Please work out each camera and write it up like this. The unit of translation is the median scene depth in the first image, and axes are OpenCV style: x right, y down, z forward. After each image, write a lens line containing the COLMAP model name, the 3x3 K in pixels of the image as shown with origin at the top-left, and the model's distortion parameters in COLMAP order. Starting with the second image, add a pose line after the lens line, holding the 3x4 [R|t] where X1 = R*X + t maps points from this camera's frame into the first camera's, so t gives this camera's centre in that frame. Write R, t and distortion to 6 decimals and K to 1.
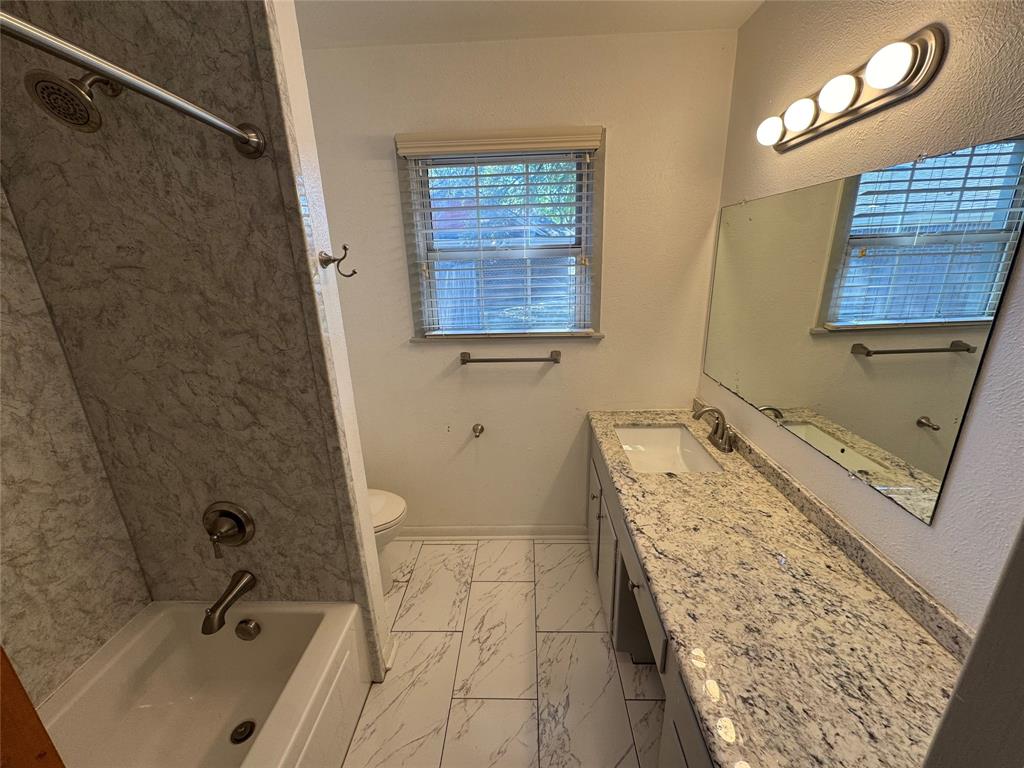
lens RADIAL K [[408.7, 0, 512.0], [0, 408.7, 384.0], [0, 0, 1]] dist [-0.003165, 0.000205]
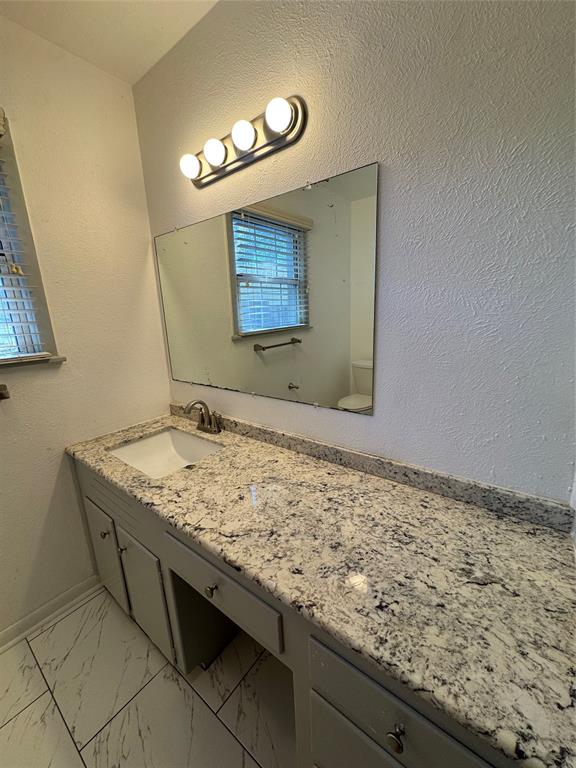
lens RADIAL K [[306.6, 0, 290.1], [0, 306.6, 383.9], [0, 0, 1]] dist [-0.003165, 0.000205]
pose [[0.577386, -0.181256, 0.796098, -0.050539], [0.266038, 0.963600, 0.026443, 0.073860], [-0.771912, 0.196525, 0.604590, 0.324942]]
